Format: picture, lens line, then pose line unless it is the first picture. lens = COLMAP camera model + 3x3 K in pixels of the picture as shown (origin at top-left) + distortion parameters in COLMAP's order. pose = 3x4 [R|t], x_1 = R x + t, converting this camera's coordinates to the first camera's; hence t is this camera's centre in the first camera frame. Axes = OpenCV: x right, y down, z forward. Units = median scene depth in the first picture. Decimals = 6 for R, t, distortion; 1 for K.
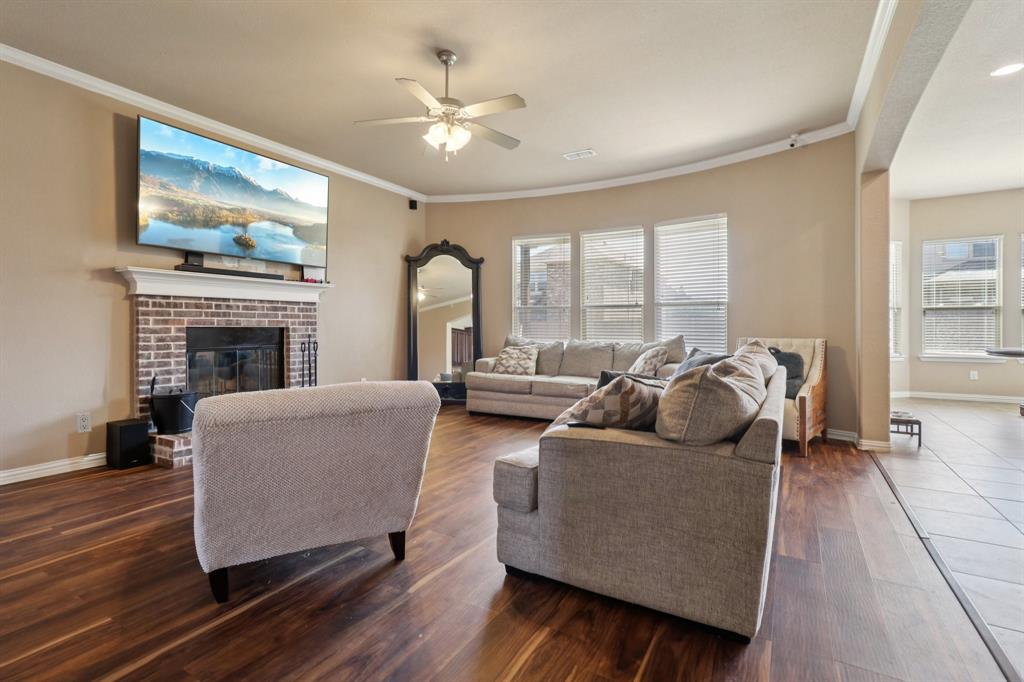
lens RADIAL K [[477.5, 0, 510.5], [0, 477.5, 325.2], [0, 0, 1]] dist [0.000685, 0.000507]
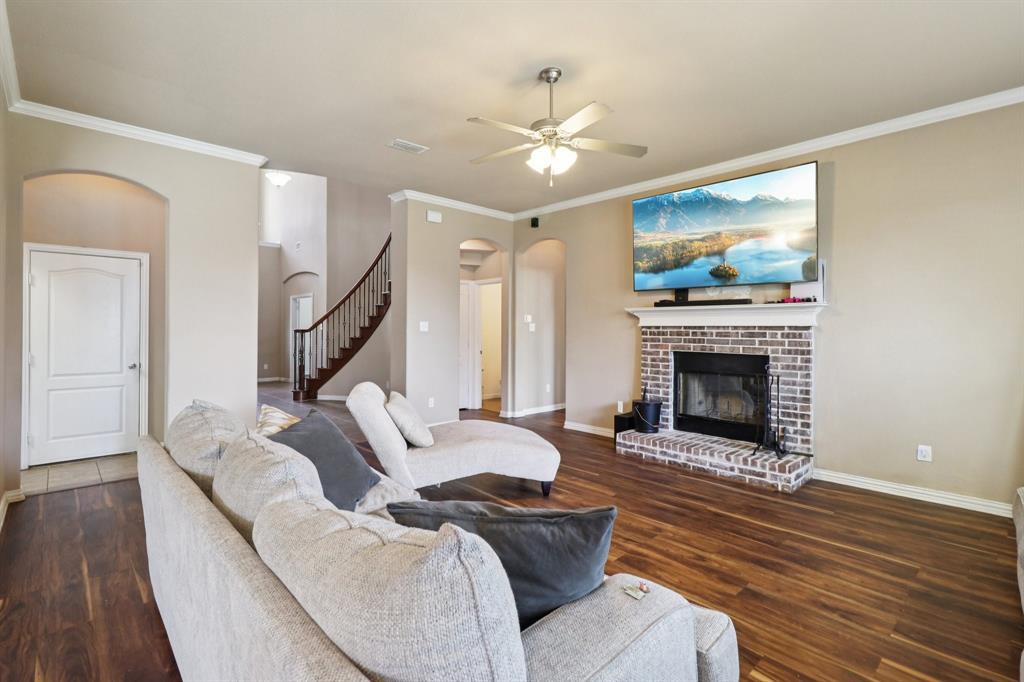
lens RADIAL K [[477.5, 0, 510.5], [0, 477.5, 325.2], [0, 0, 1]] dist [0.000685, 0.000507]
pose [[-0.284389, -0.005479, -0.958693, 0.589261], [-0.001608, 0.999985, -0.005238, -0.052957], [0.958708, 0.000052, -0.284394, 0.906814]]
